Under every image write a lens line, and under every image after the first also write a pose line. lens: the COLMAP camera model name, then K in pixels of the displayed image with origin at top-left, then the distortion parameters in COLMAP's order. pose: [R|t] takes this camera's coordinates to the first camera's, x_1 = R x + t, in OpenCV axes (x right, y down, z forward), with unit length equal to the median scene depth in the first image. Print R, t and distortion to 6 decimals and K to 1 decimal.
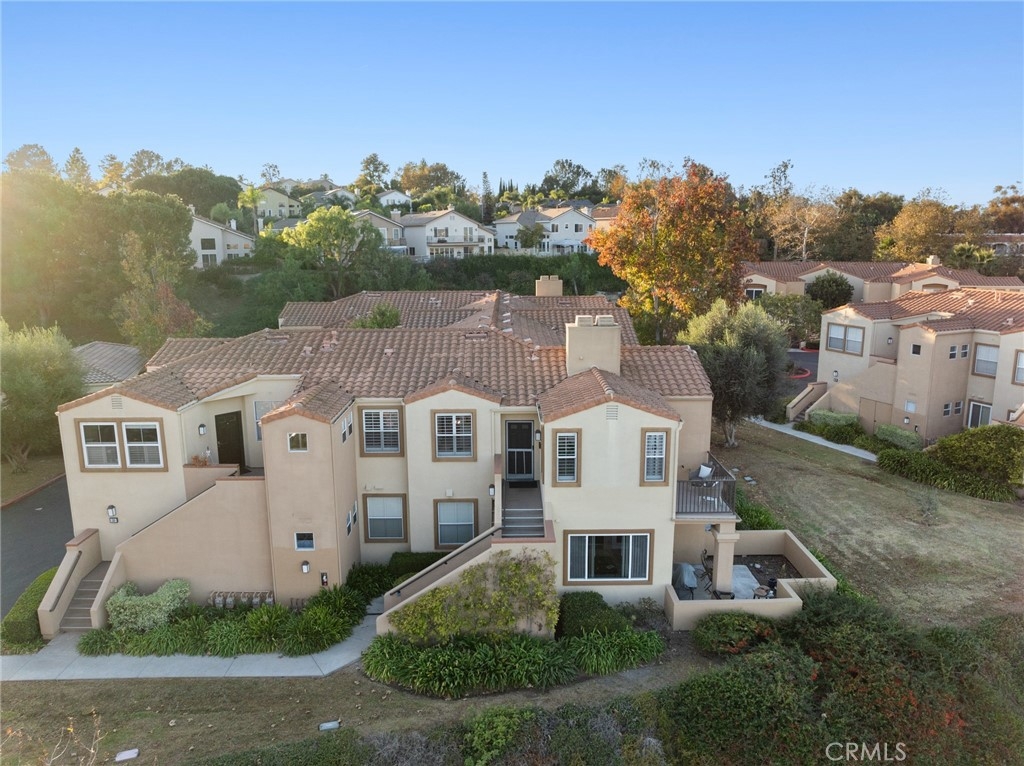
lens RADIAL K [[729.4, 0, 512.0], [0, 729.4, 383.0], [0, 0, 1]] dist [-0.047006, 0.000328]
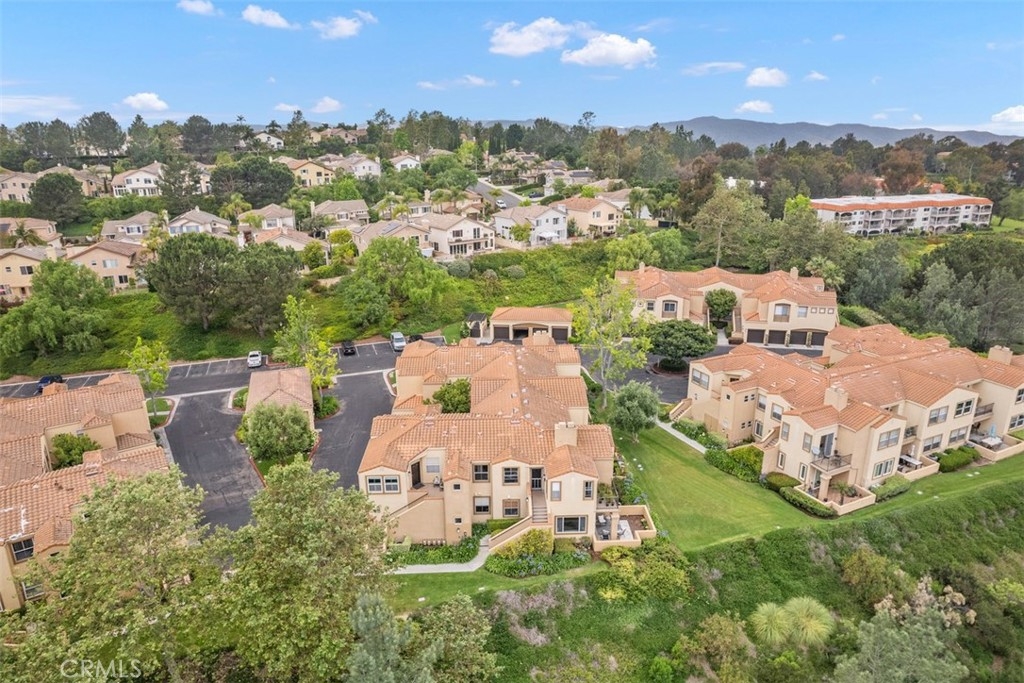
lens RADIAL K [[656.5, 0, 506.8], [0, 656.5, 338.7], [0, 0, 1]] dist [-0.080219, 0.071458]
pose [[0.999750, -0.008100, 0.020824, -0.143100], [0.005703, 0.993611, 0.112711, -0.685295], [-0.021604, -0.112565, 0.993410, -1.255586]]
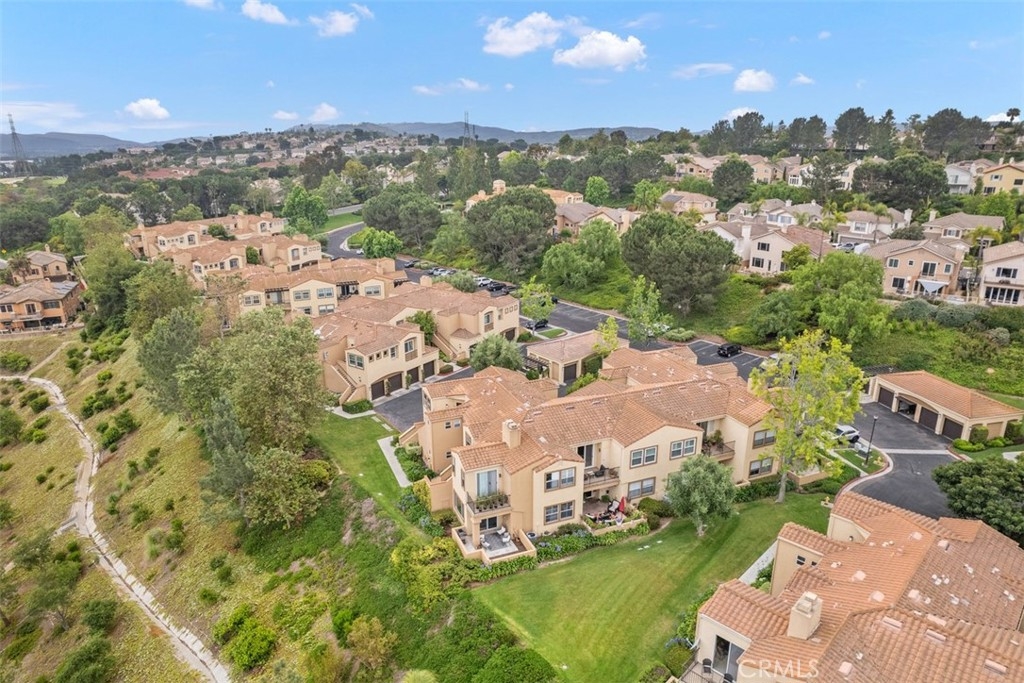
lens RADIAL K [[656.5, 0, 506.8], [0, 656.5, 338.7], [0, 0, 1]] dist [-0.080219, 0.071458]
pose [[0.360474, 0.284686, -0.888264, 2.154849], [-0.177368, 0.955832, 0.234362, -0.951339], [0.915750, 0.073068, 0.395047, 0.119559]]
